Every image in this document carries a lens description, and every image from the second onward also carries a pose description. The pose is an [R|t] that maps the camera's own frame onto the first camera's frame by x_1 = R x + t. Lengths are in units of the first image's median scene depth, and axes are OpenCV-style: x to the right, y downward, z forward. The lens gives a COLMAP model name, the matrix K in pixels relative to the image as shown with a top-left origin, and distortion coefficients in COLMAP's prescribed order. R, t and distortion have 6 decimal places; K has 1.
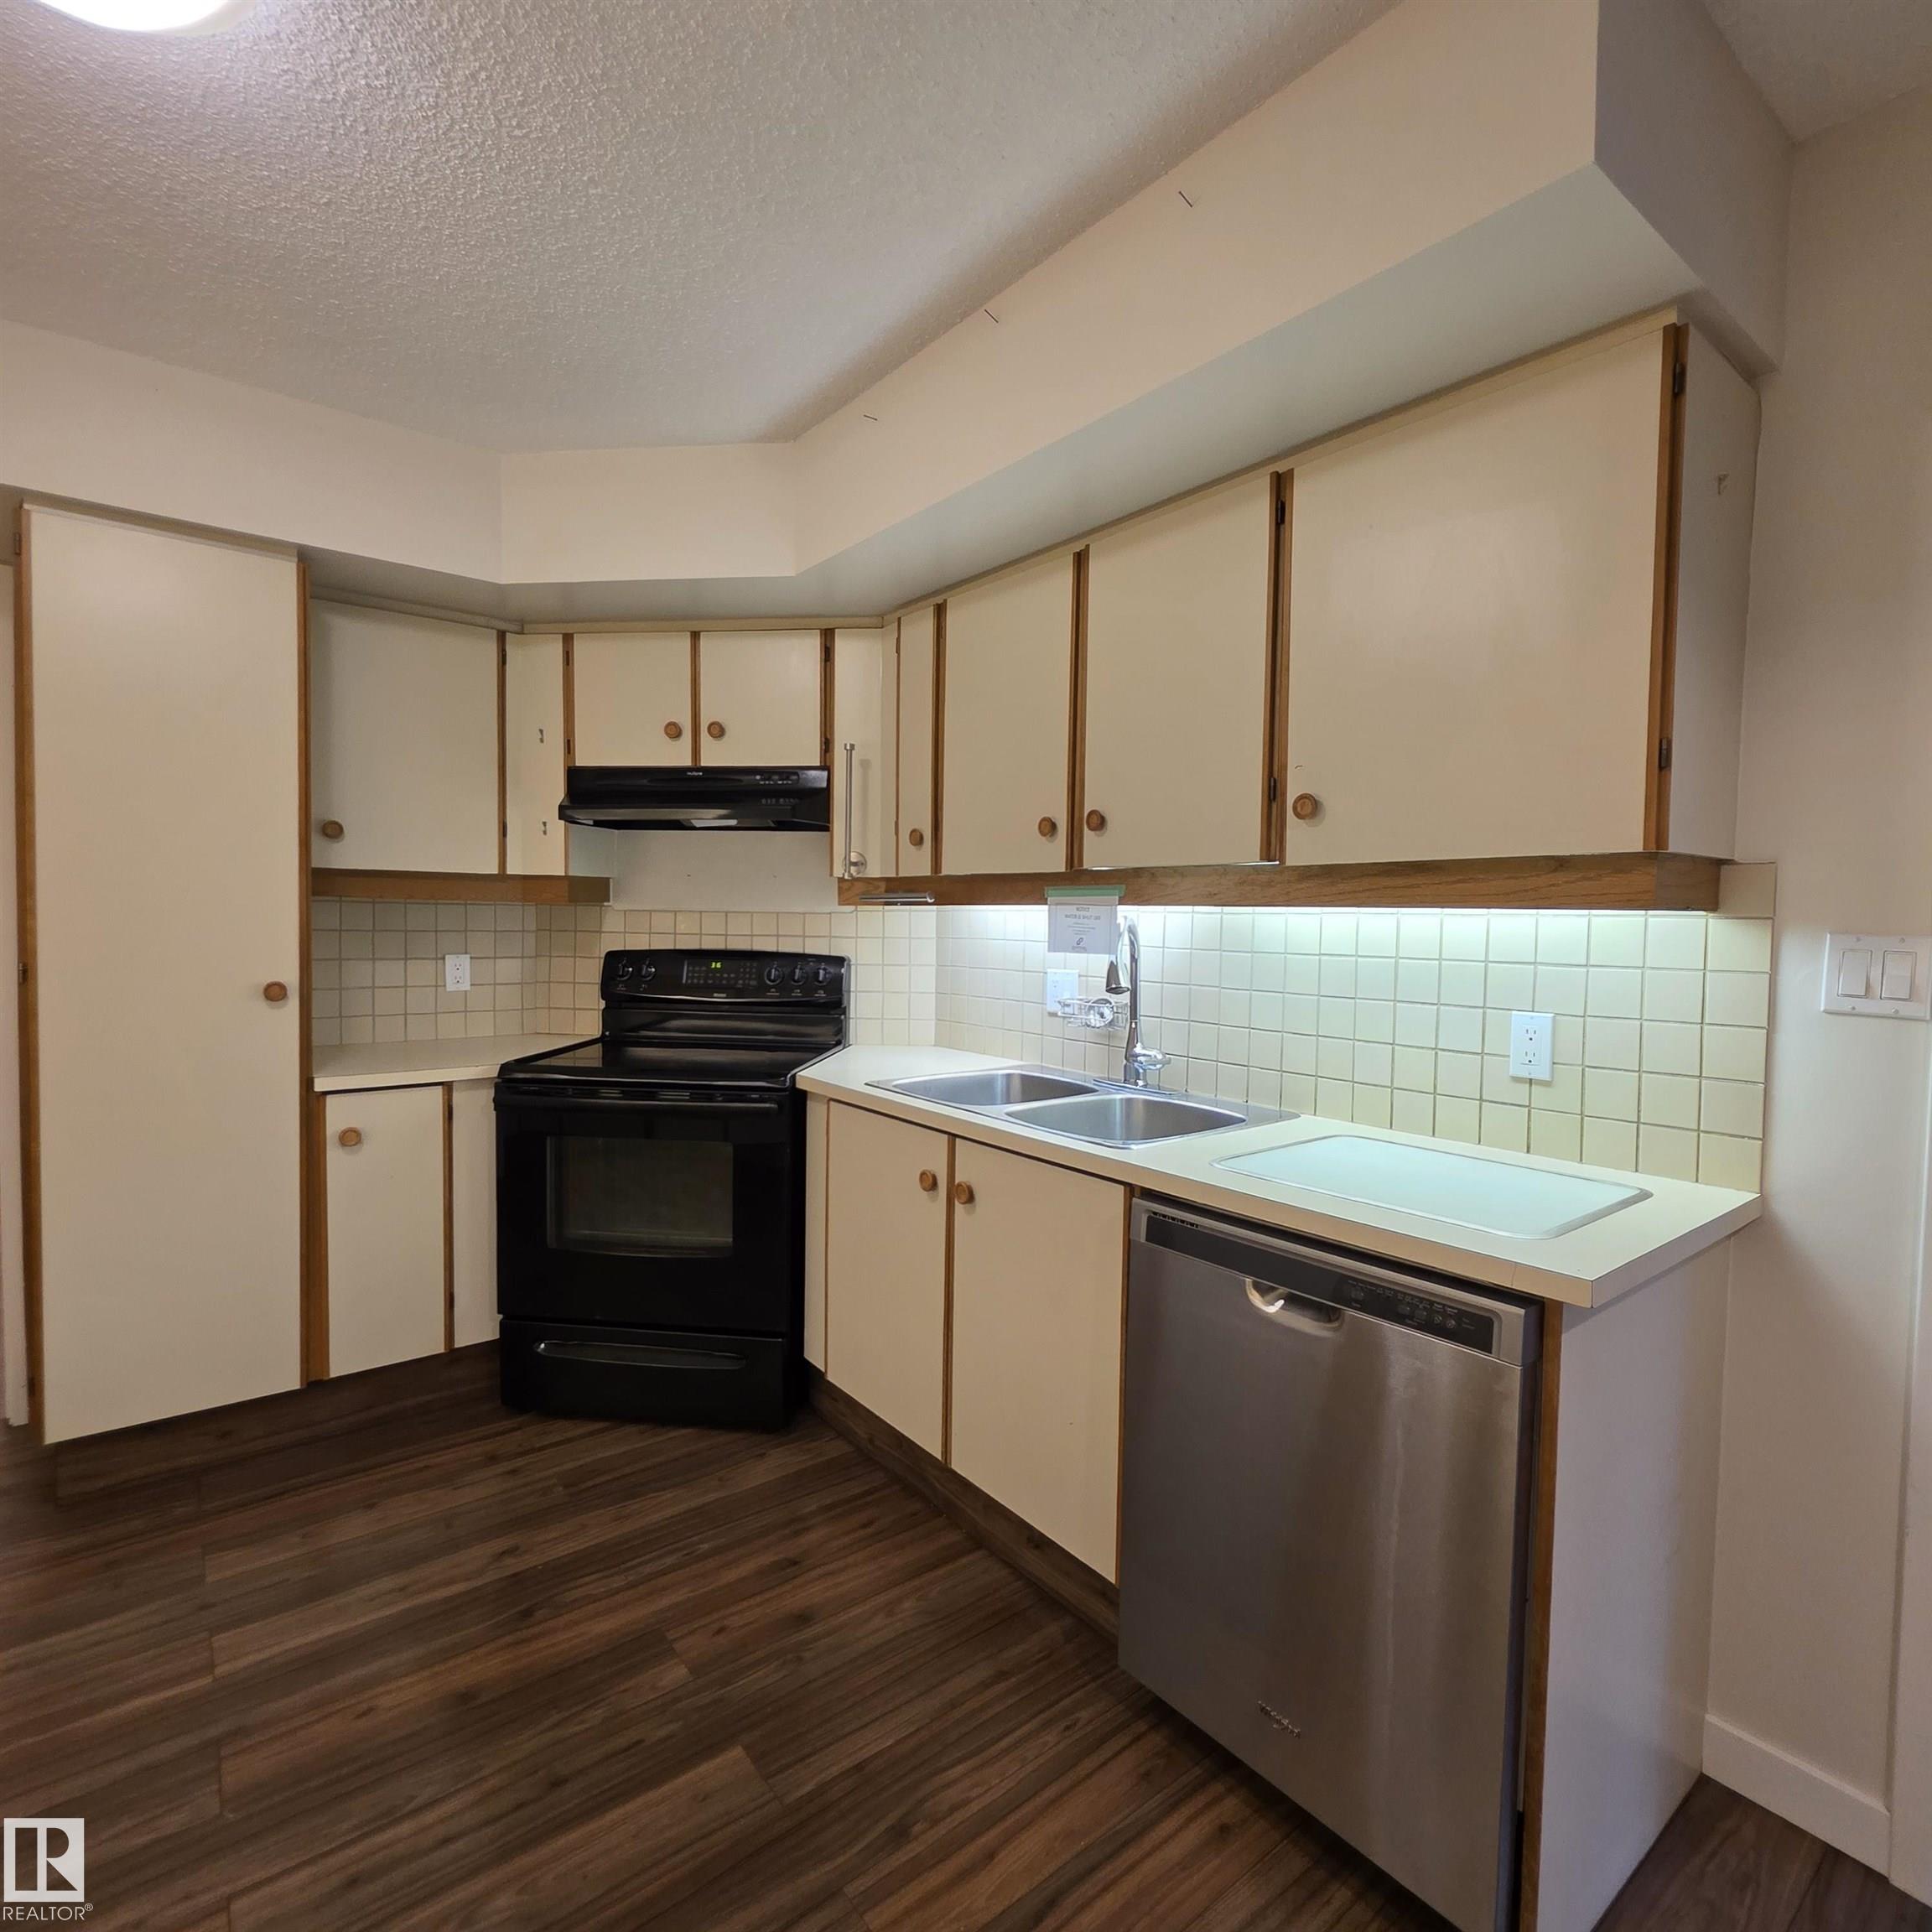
lens RADIAL K [[1030.8, 0, 971.7], [0, 1030.8, 962.9], [0, 0, 1]] dist [0.000784, 0.000499]
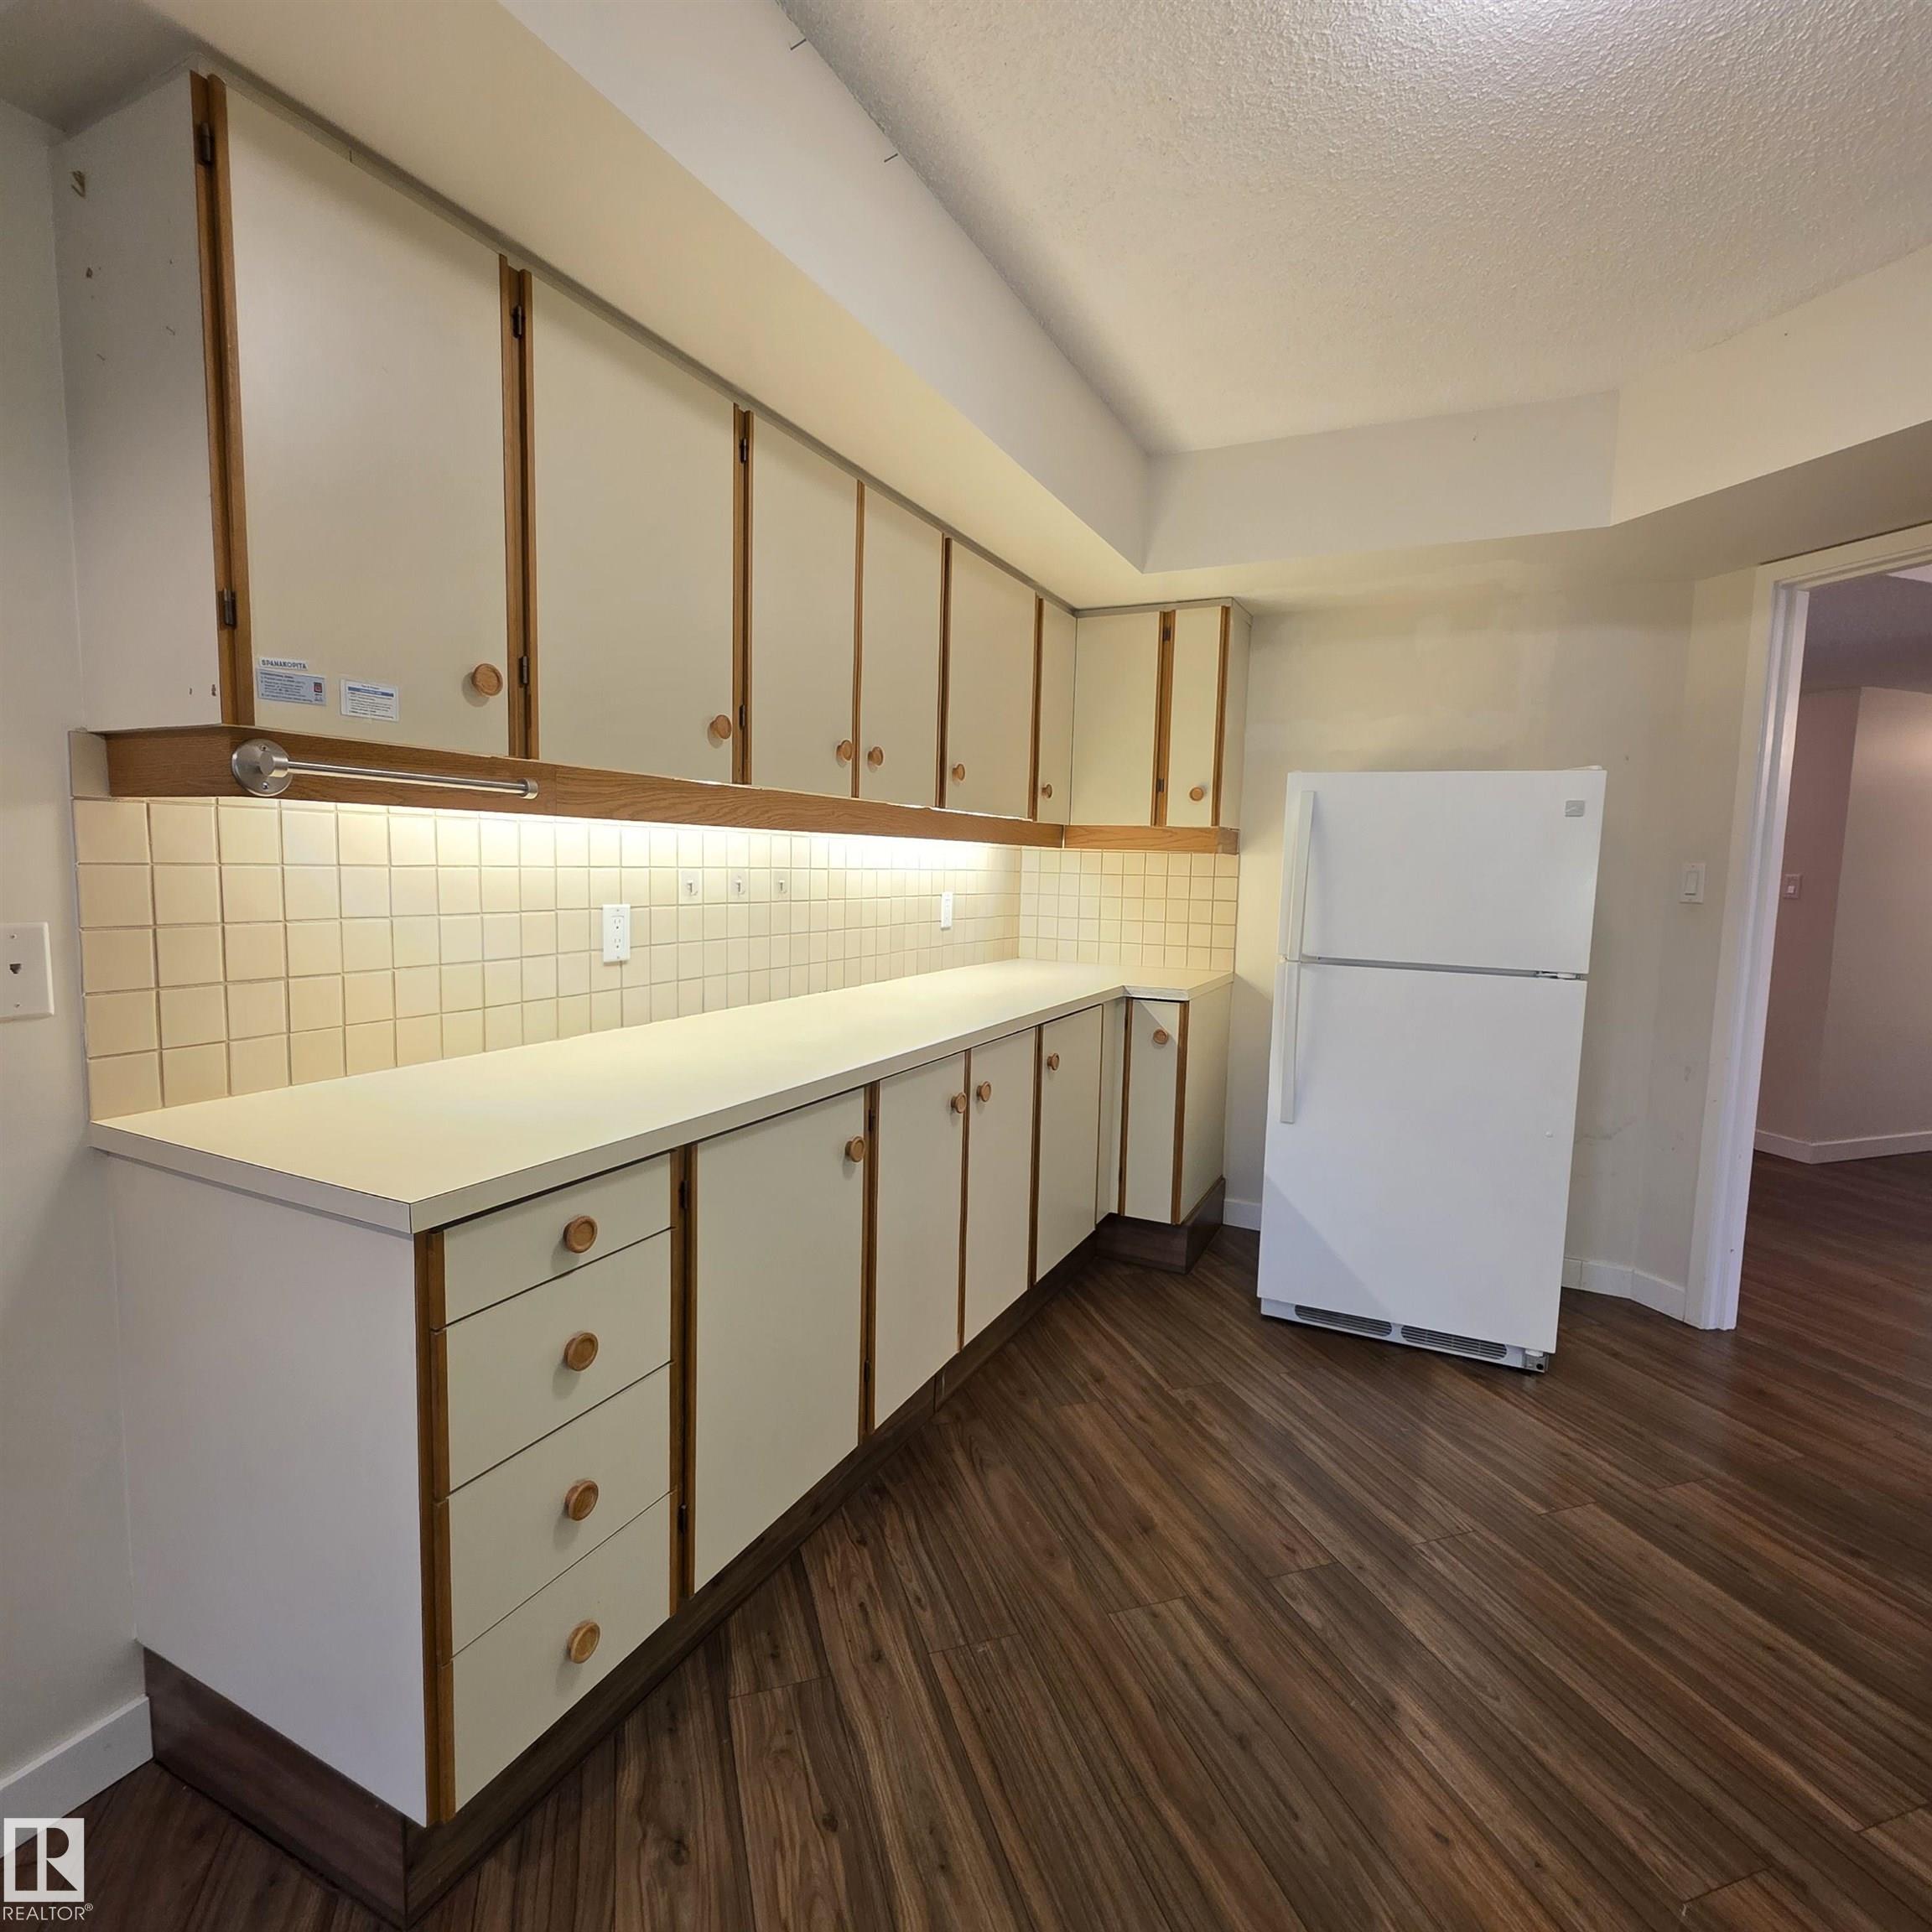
lens RADIAL K [[1030.8, 0, 967.8], [0, 1030.8, 966.3], [0, 0, 1]] dist [0.000784, 0.000499]
pose [[-0.335542, 0.069858, -0.939431, 0.162517], [-0.063756, 0.993276, 0.096634, -0.008647], [0.939865, 0.092319, -0.328832, 0.423050]]
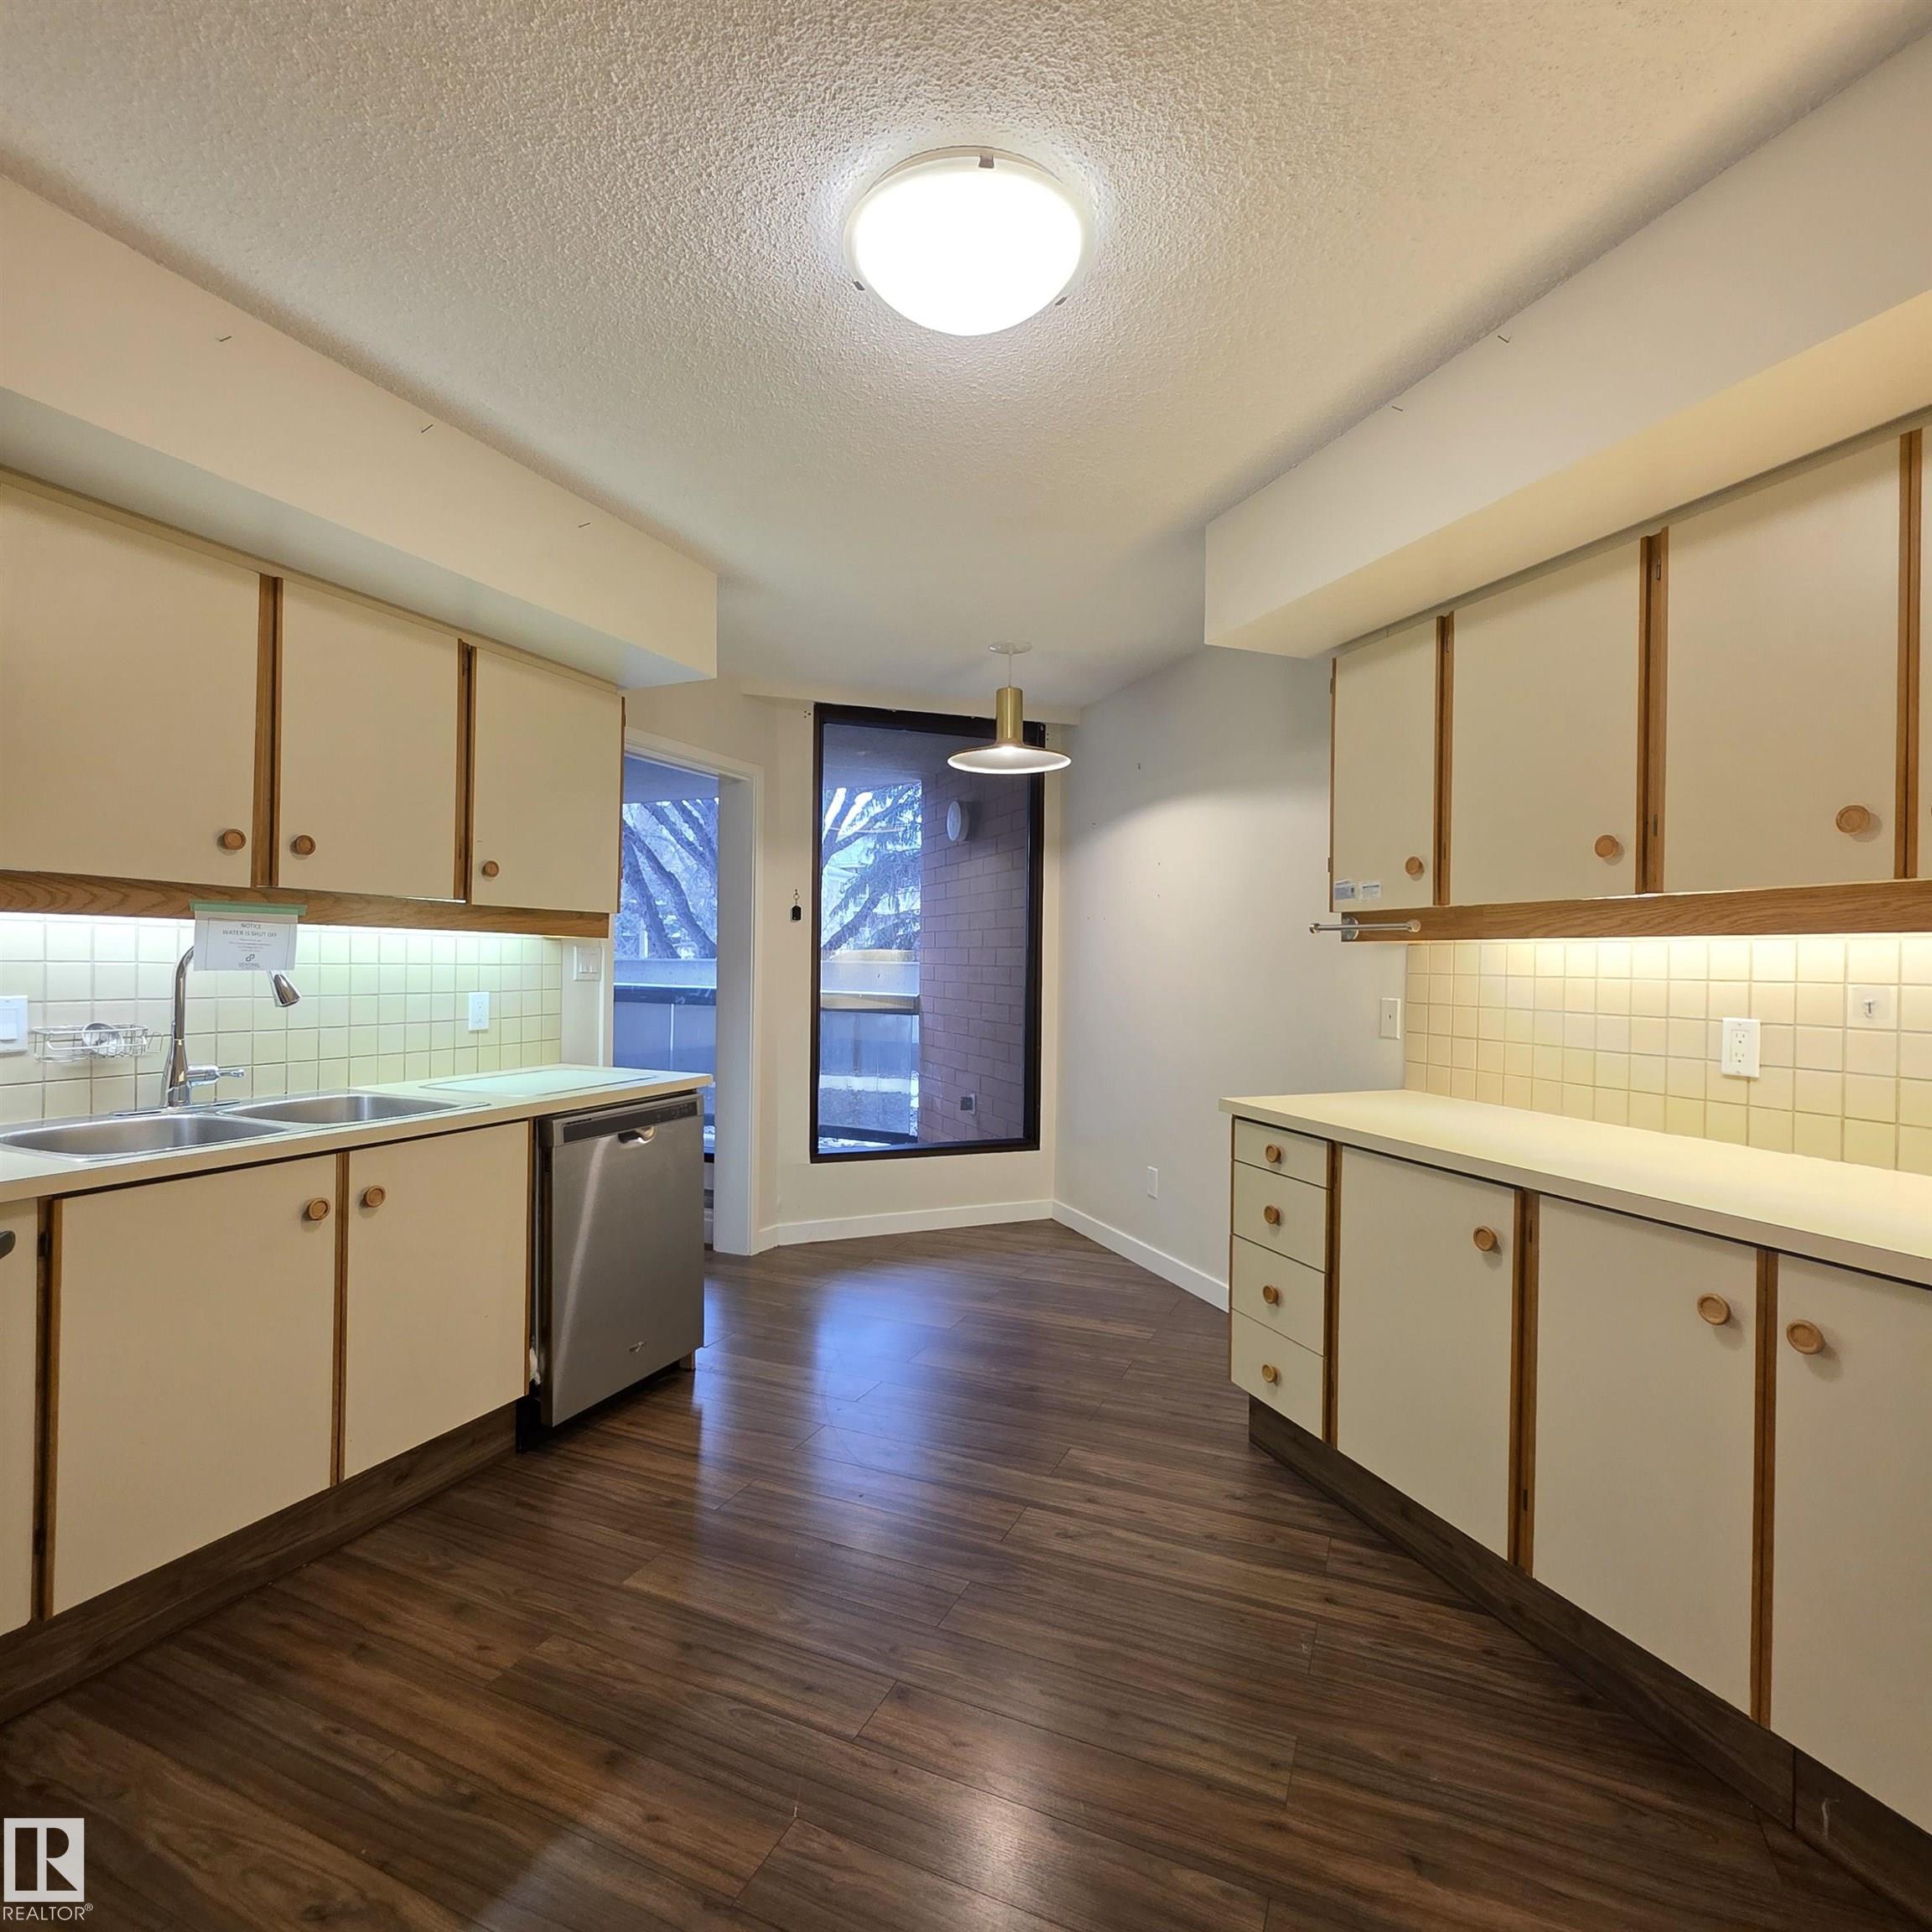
lens RADIAL K [[1030.8, 0, 976.3], [0, 1030.8, 972.9], [0, 0, 1]] dist [0.000784, 0.000499]
pose [[-0.472061, -0.034895, 0.880875, -1.112356], [0.010937, 0.998908, 0.045432, -0.044490], [-0.881498, 0.031081, -0.471163, 0.855815]]
